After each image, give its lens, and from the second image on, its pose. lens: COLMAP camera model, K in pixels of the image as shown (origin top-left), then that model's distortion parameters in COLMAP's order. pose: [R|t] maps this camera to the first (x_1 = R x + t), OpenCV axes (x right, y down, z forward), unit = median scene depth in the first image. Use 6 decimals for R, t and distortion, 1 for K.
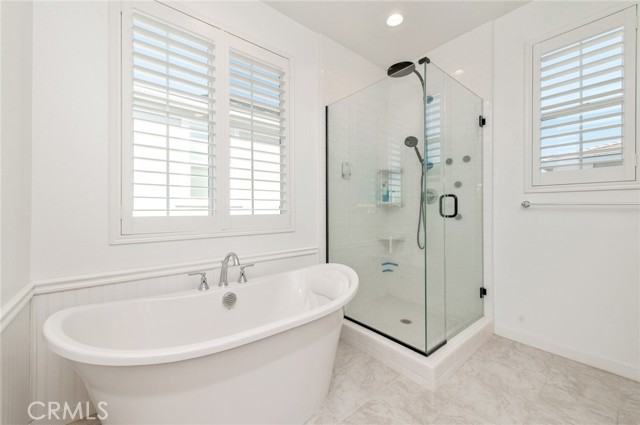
lens RADIAL K [[250.3, 0, 316.4], [0, 250.3, 208.9], [0, 0, 1]] dist [0.008774, -0.002427]
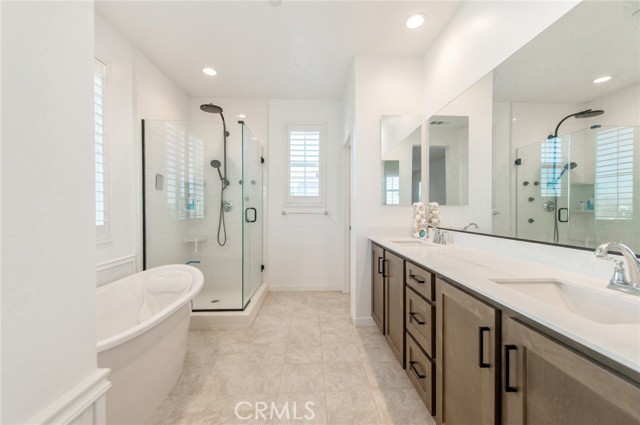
lens RADIAL K [[250.3, 0, 320.9], [0, 250.3, 210.4], [0, 0, 1]] dist [0.008774, -0.002427]
pose [[0.605889, -0.006906, 0.795519, -0.391714], [-0.002350, 0.999942, 0.010471, -0.051357], [-0.795546, -0.008214, 0.605838, -0.262833]]
